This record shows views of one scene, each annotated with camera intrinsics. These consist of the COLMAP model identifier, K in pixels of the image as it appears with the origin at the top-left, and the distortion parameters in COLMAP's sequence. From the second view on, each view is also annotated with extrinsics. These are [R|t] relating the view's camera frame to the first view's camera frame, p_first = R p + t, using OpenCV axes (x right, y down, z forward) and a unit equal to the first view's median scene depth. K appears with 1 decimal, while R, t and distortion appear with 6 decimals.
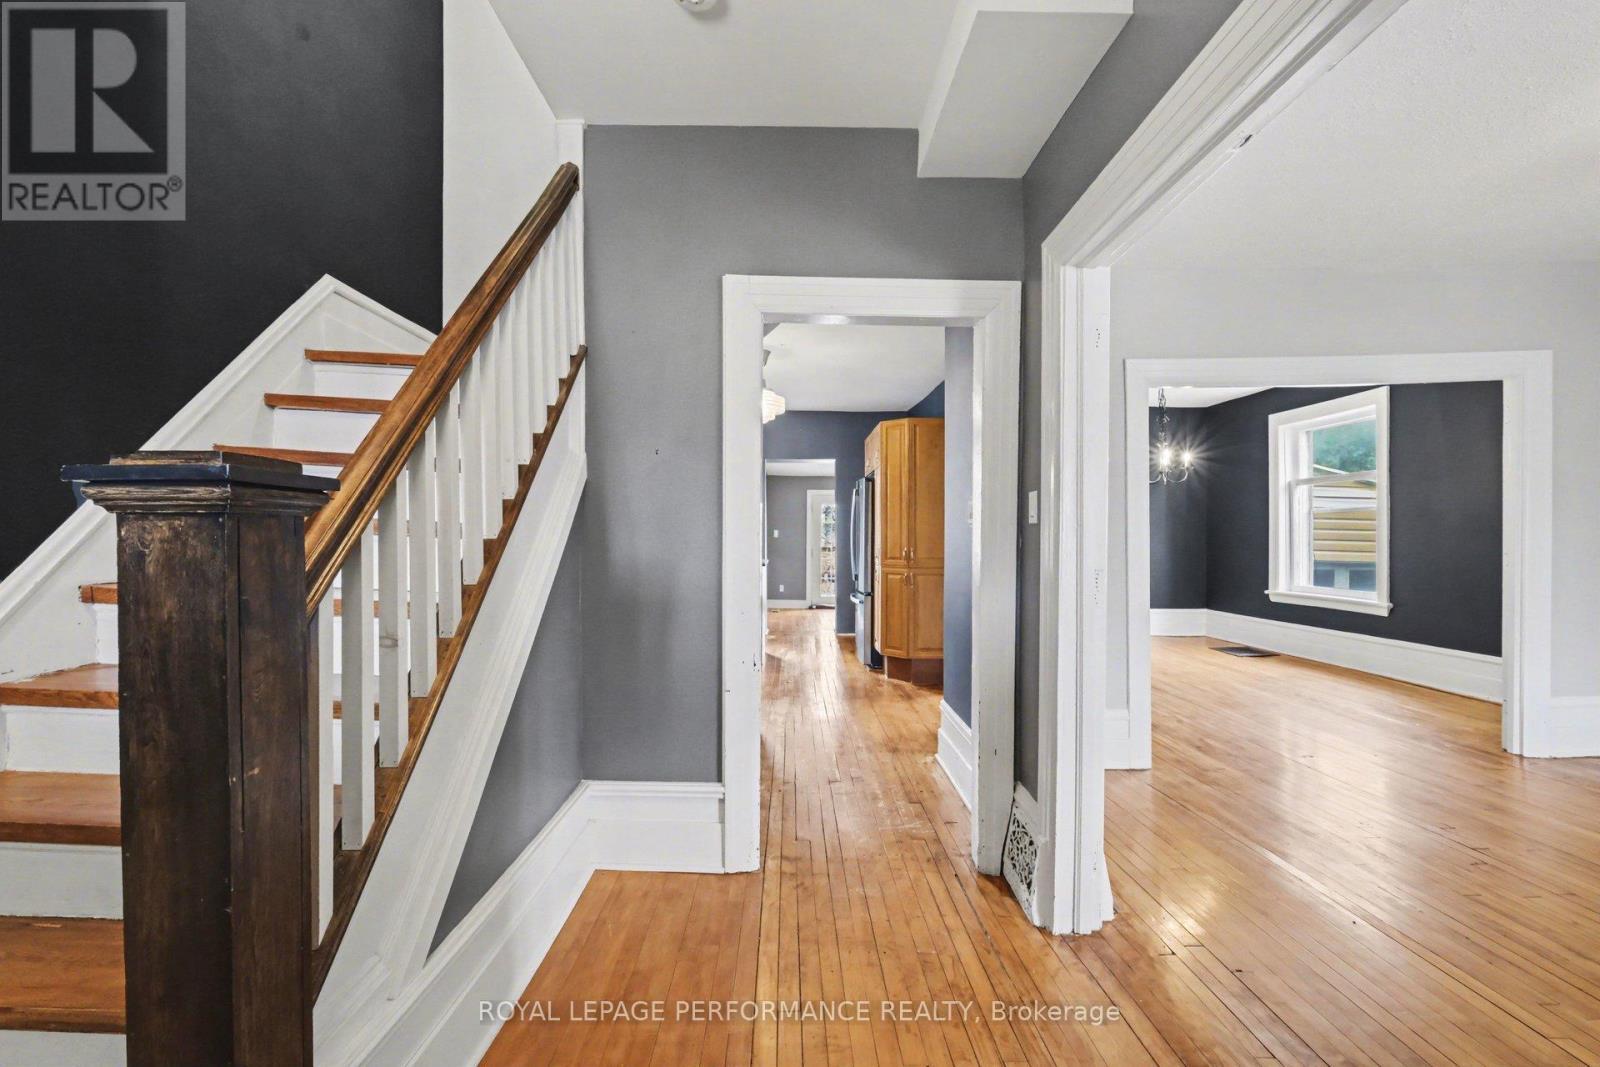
lens RADIAL K [[689.6, 0, 796.6], [0, 689.6, 540.5], [0, 0, 1]] dist [0.003338, 0.000569]
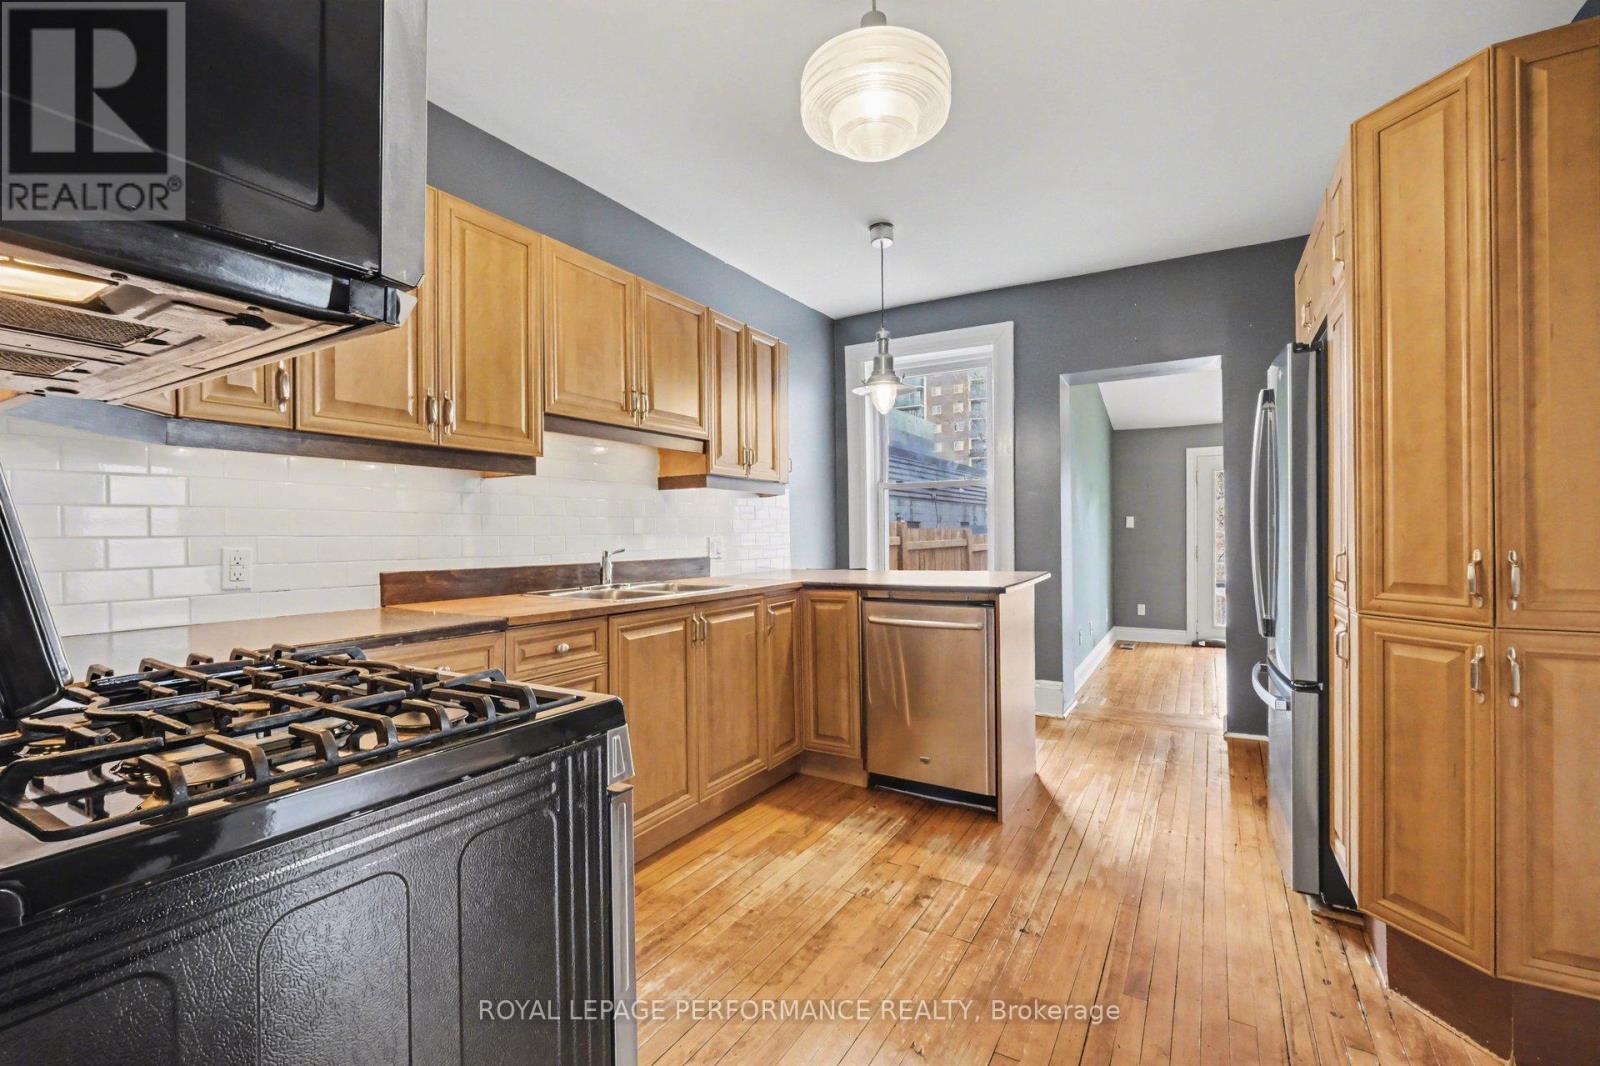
lens RADIAL K [[689.6, 0, 792.3], [0, 689.6, 534.2], [0, 0, 1]] dist [0.003338, 0.000569]
pose [[0.854847, -0.001989, -0.518876, 0.064706], [0.001196, 0.999998, -0.001861, 0.003581], [0.518879, 0.000970, 0.854847, 0.585758]]
